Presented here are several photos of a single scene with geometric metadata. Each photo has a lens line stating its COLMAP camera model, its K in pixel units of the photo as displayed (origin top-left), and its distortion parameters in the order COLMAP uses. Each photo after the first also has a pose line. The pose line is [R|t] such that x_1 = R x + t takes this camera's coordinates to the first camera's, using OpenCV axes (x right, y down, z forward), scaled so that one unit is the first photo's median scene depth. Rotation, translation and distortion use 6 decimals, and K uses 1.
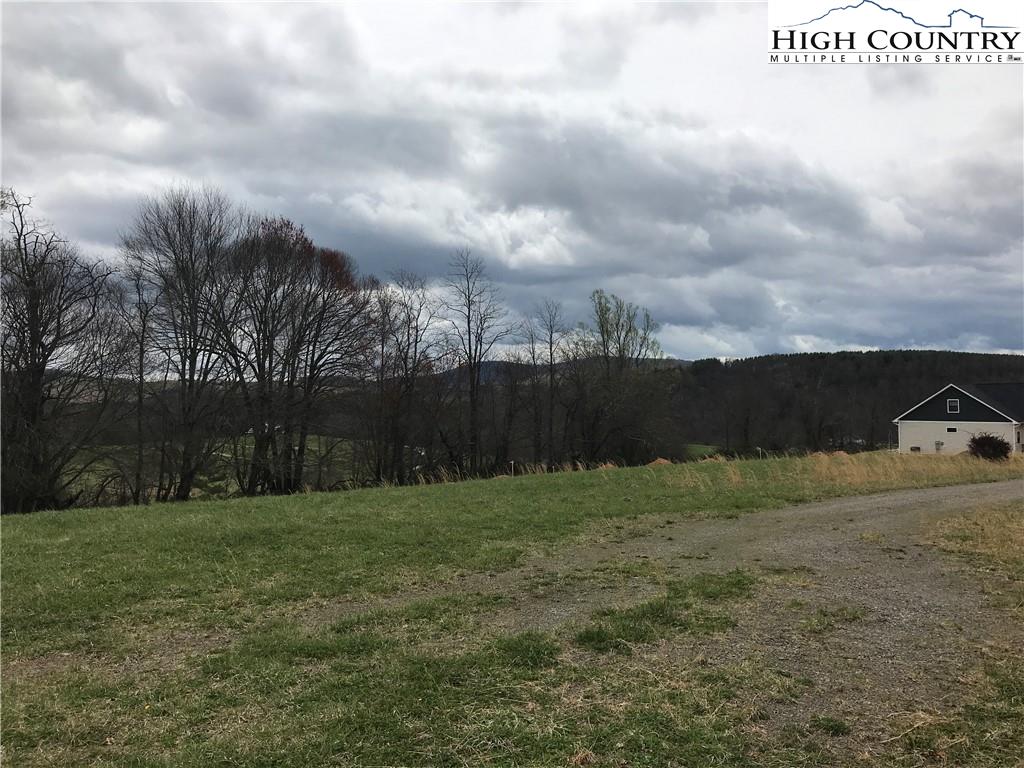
lens RADIAL K [[819.8, 0, 512.9], [0, 819.8, 387.0], [0, 0, 1]] dist [0.012571, -0.031482]
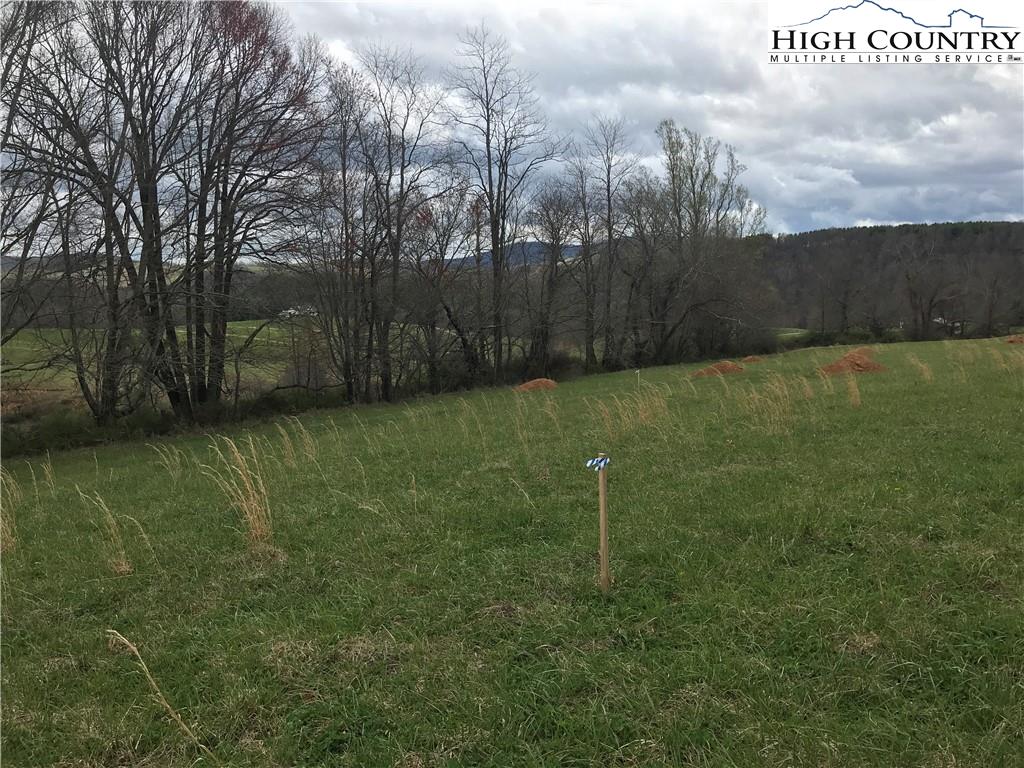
lens RADIAL K [[819.8, 0, 515.0], [0, 819.8, 384.4], [0, 0, 1]] dist [0.012571, -0.031482]
pose [[0.998965, -0.005228, -0.045191, -0.002192], [0.011461, 0.990257, 0.138783, 0.015439], [0.044025, -0.139157, 0.989291, 0.222118]]
